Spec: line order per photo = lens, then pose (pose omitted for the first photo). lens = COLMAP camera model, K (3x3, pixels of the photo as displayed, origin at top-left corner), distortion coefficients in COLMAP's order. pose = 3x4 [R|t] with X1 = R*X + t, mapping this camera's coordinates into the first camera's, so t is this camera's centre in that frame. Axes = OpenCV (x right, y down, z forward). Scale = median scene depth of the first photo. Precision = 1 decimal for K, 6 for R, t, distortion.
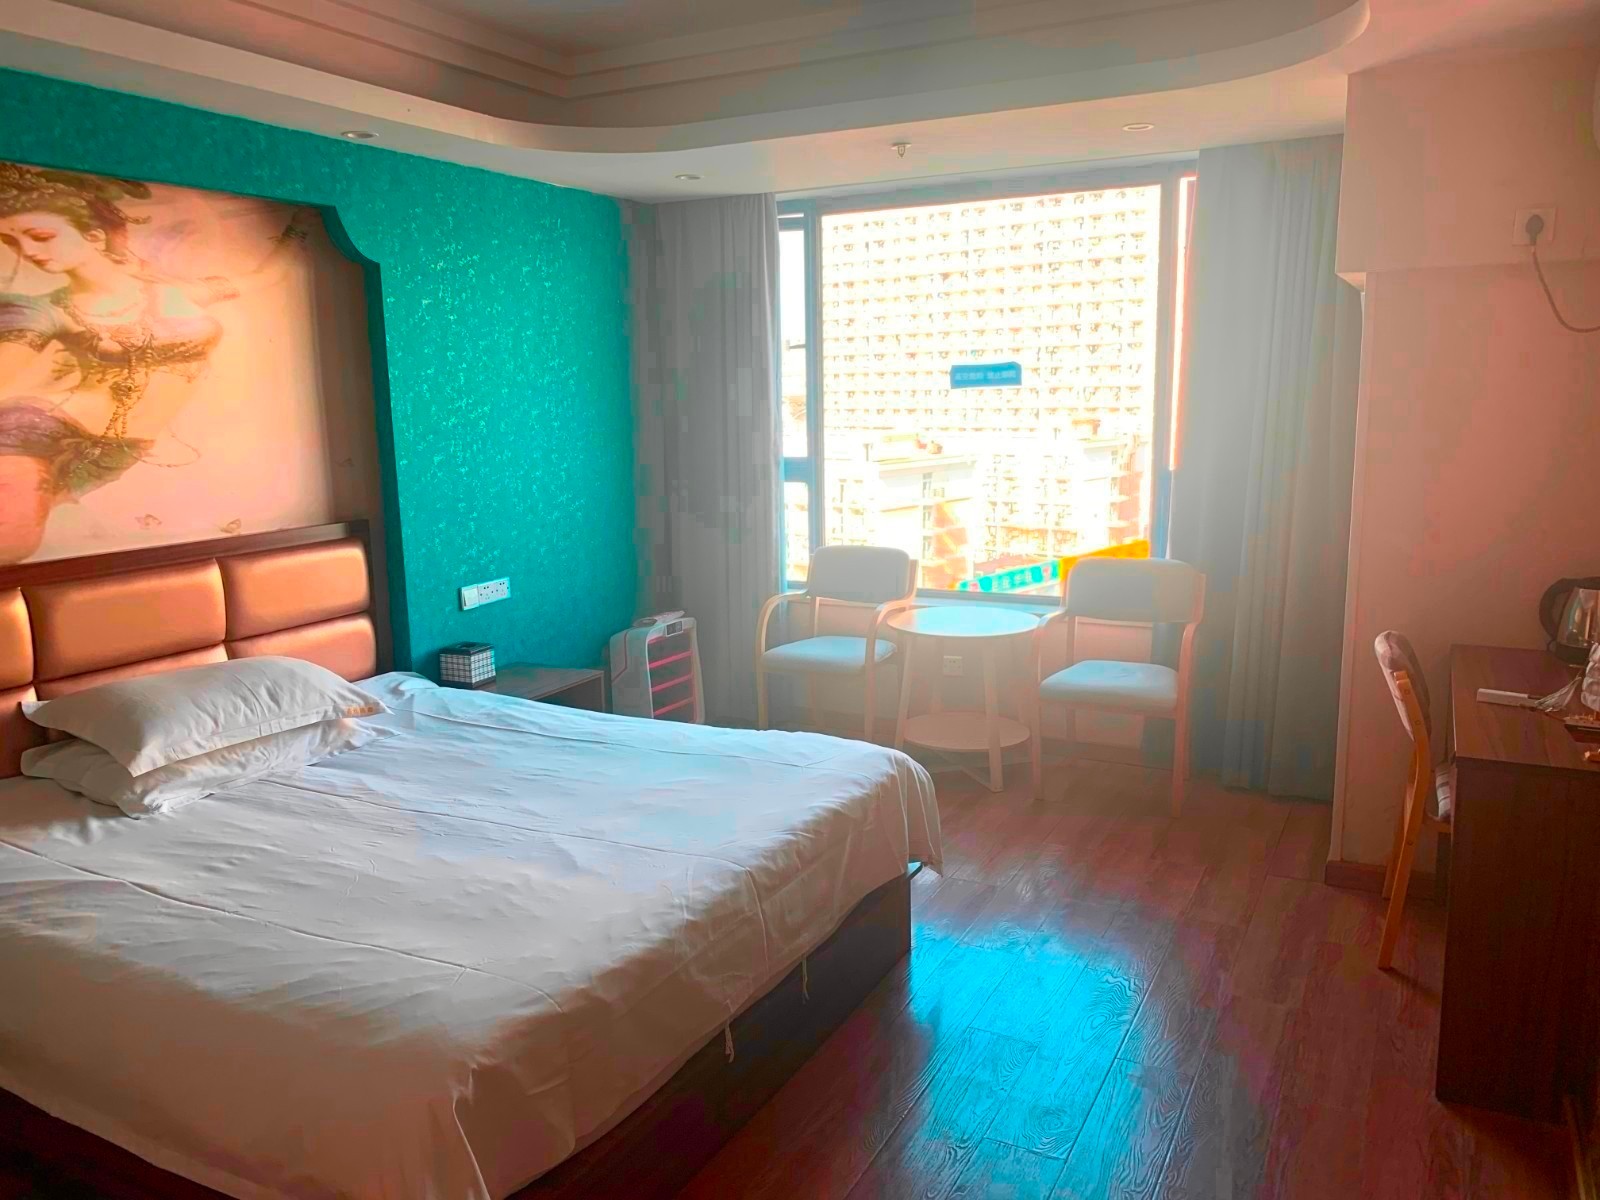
lens RADIAL K [[1246.7, 0, 802.8], [0, 1246.7, 598.9], [0, 0, 1]] dist [0.040279, -0.052366]
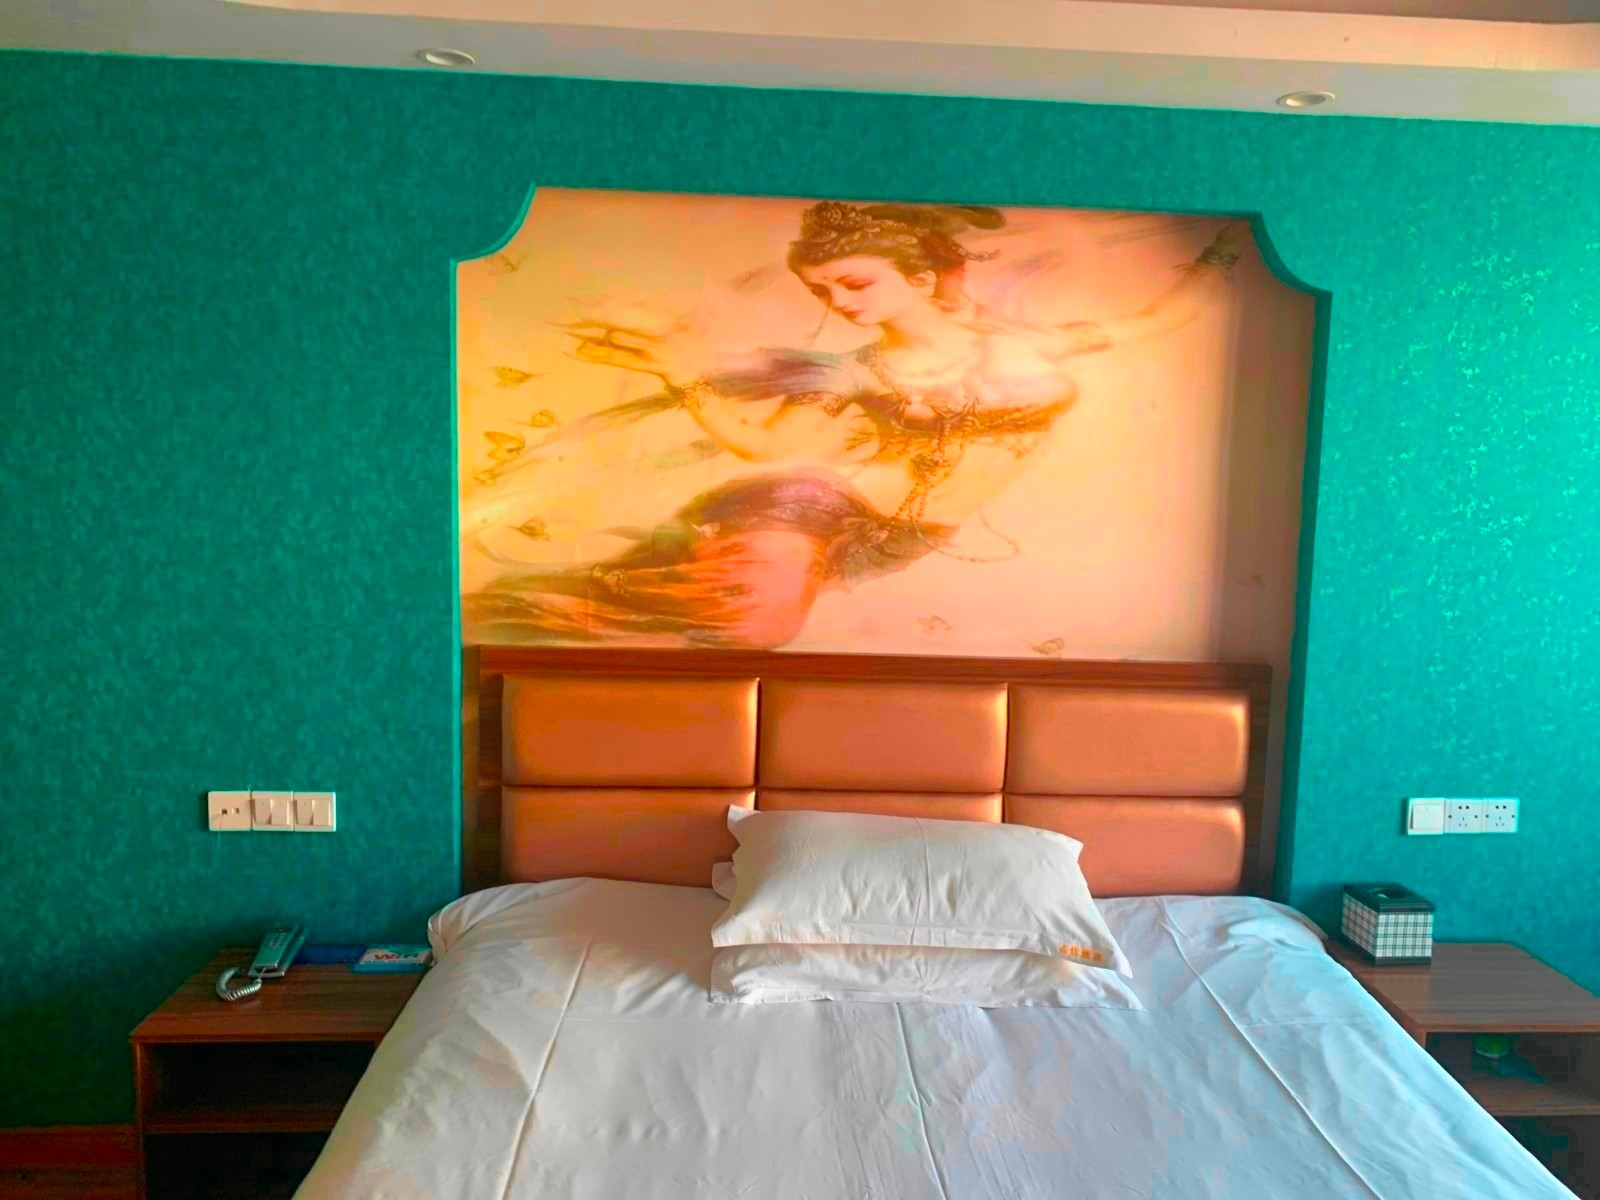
lens RADIAL K [[1246.7, 0, 735.3], [0, 1246.7, 577.2], [0, 0, 1]] dist [0.040279, -0.052366]
pose [[0.506365, 0.123983, -0.853360, 0.100409], [-0.184211, 0.982319, 0.033413, -0.098619], [0.842414, 0.140279, 0.520251, 0.484274]]
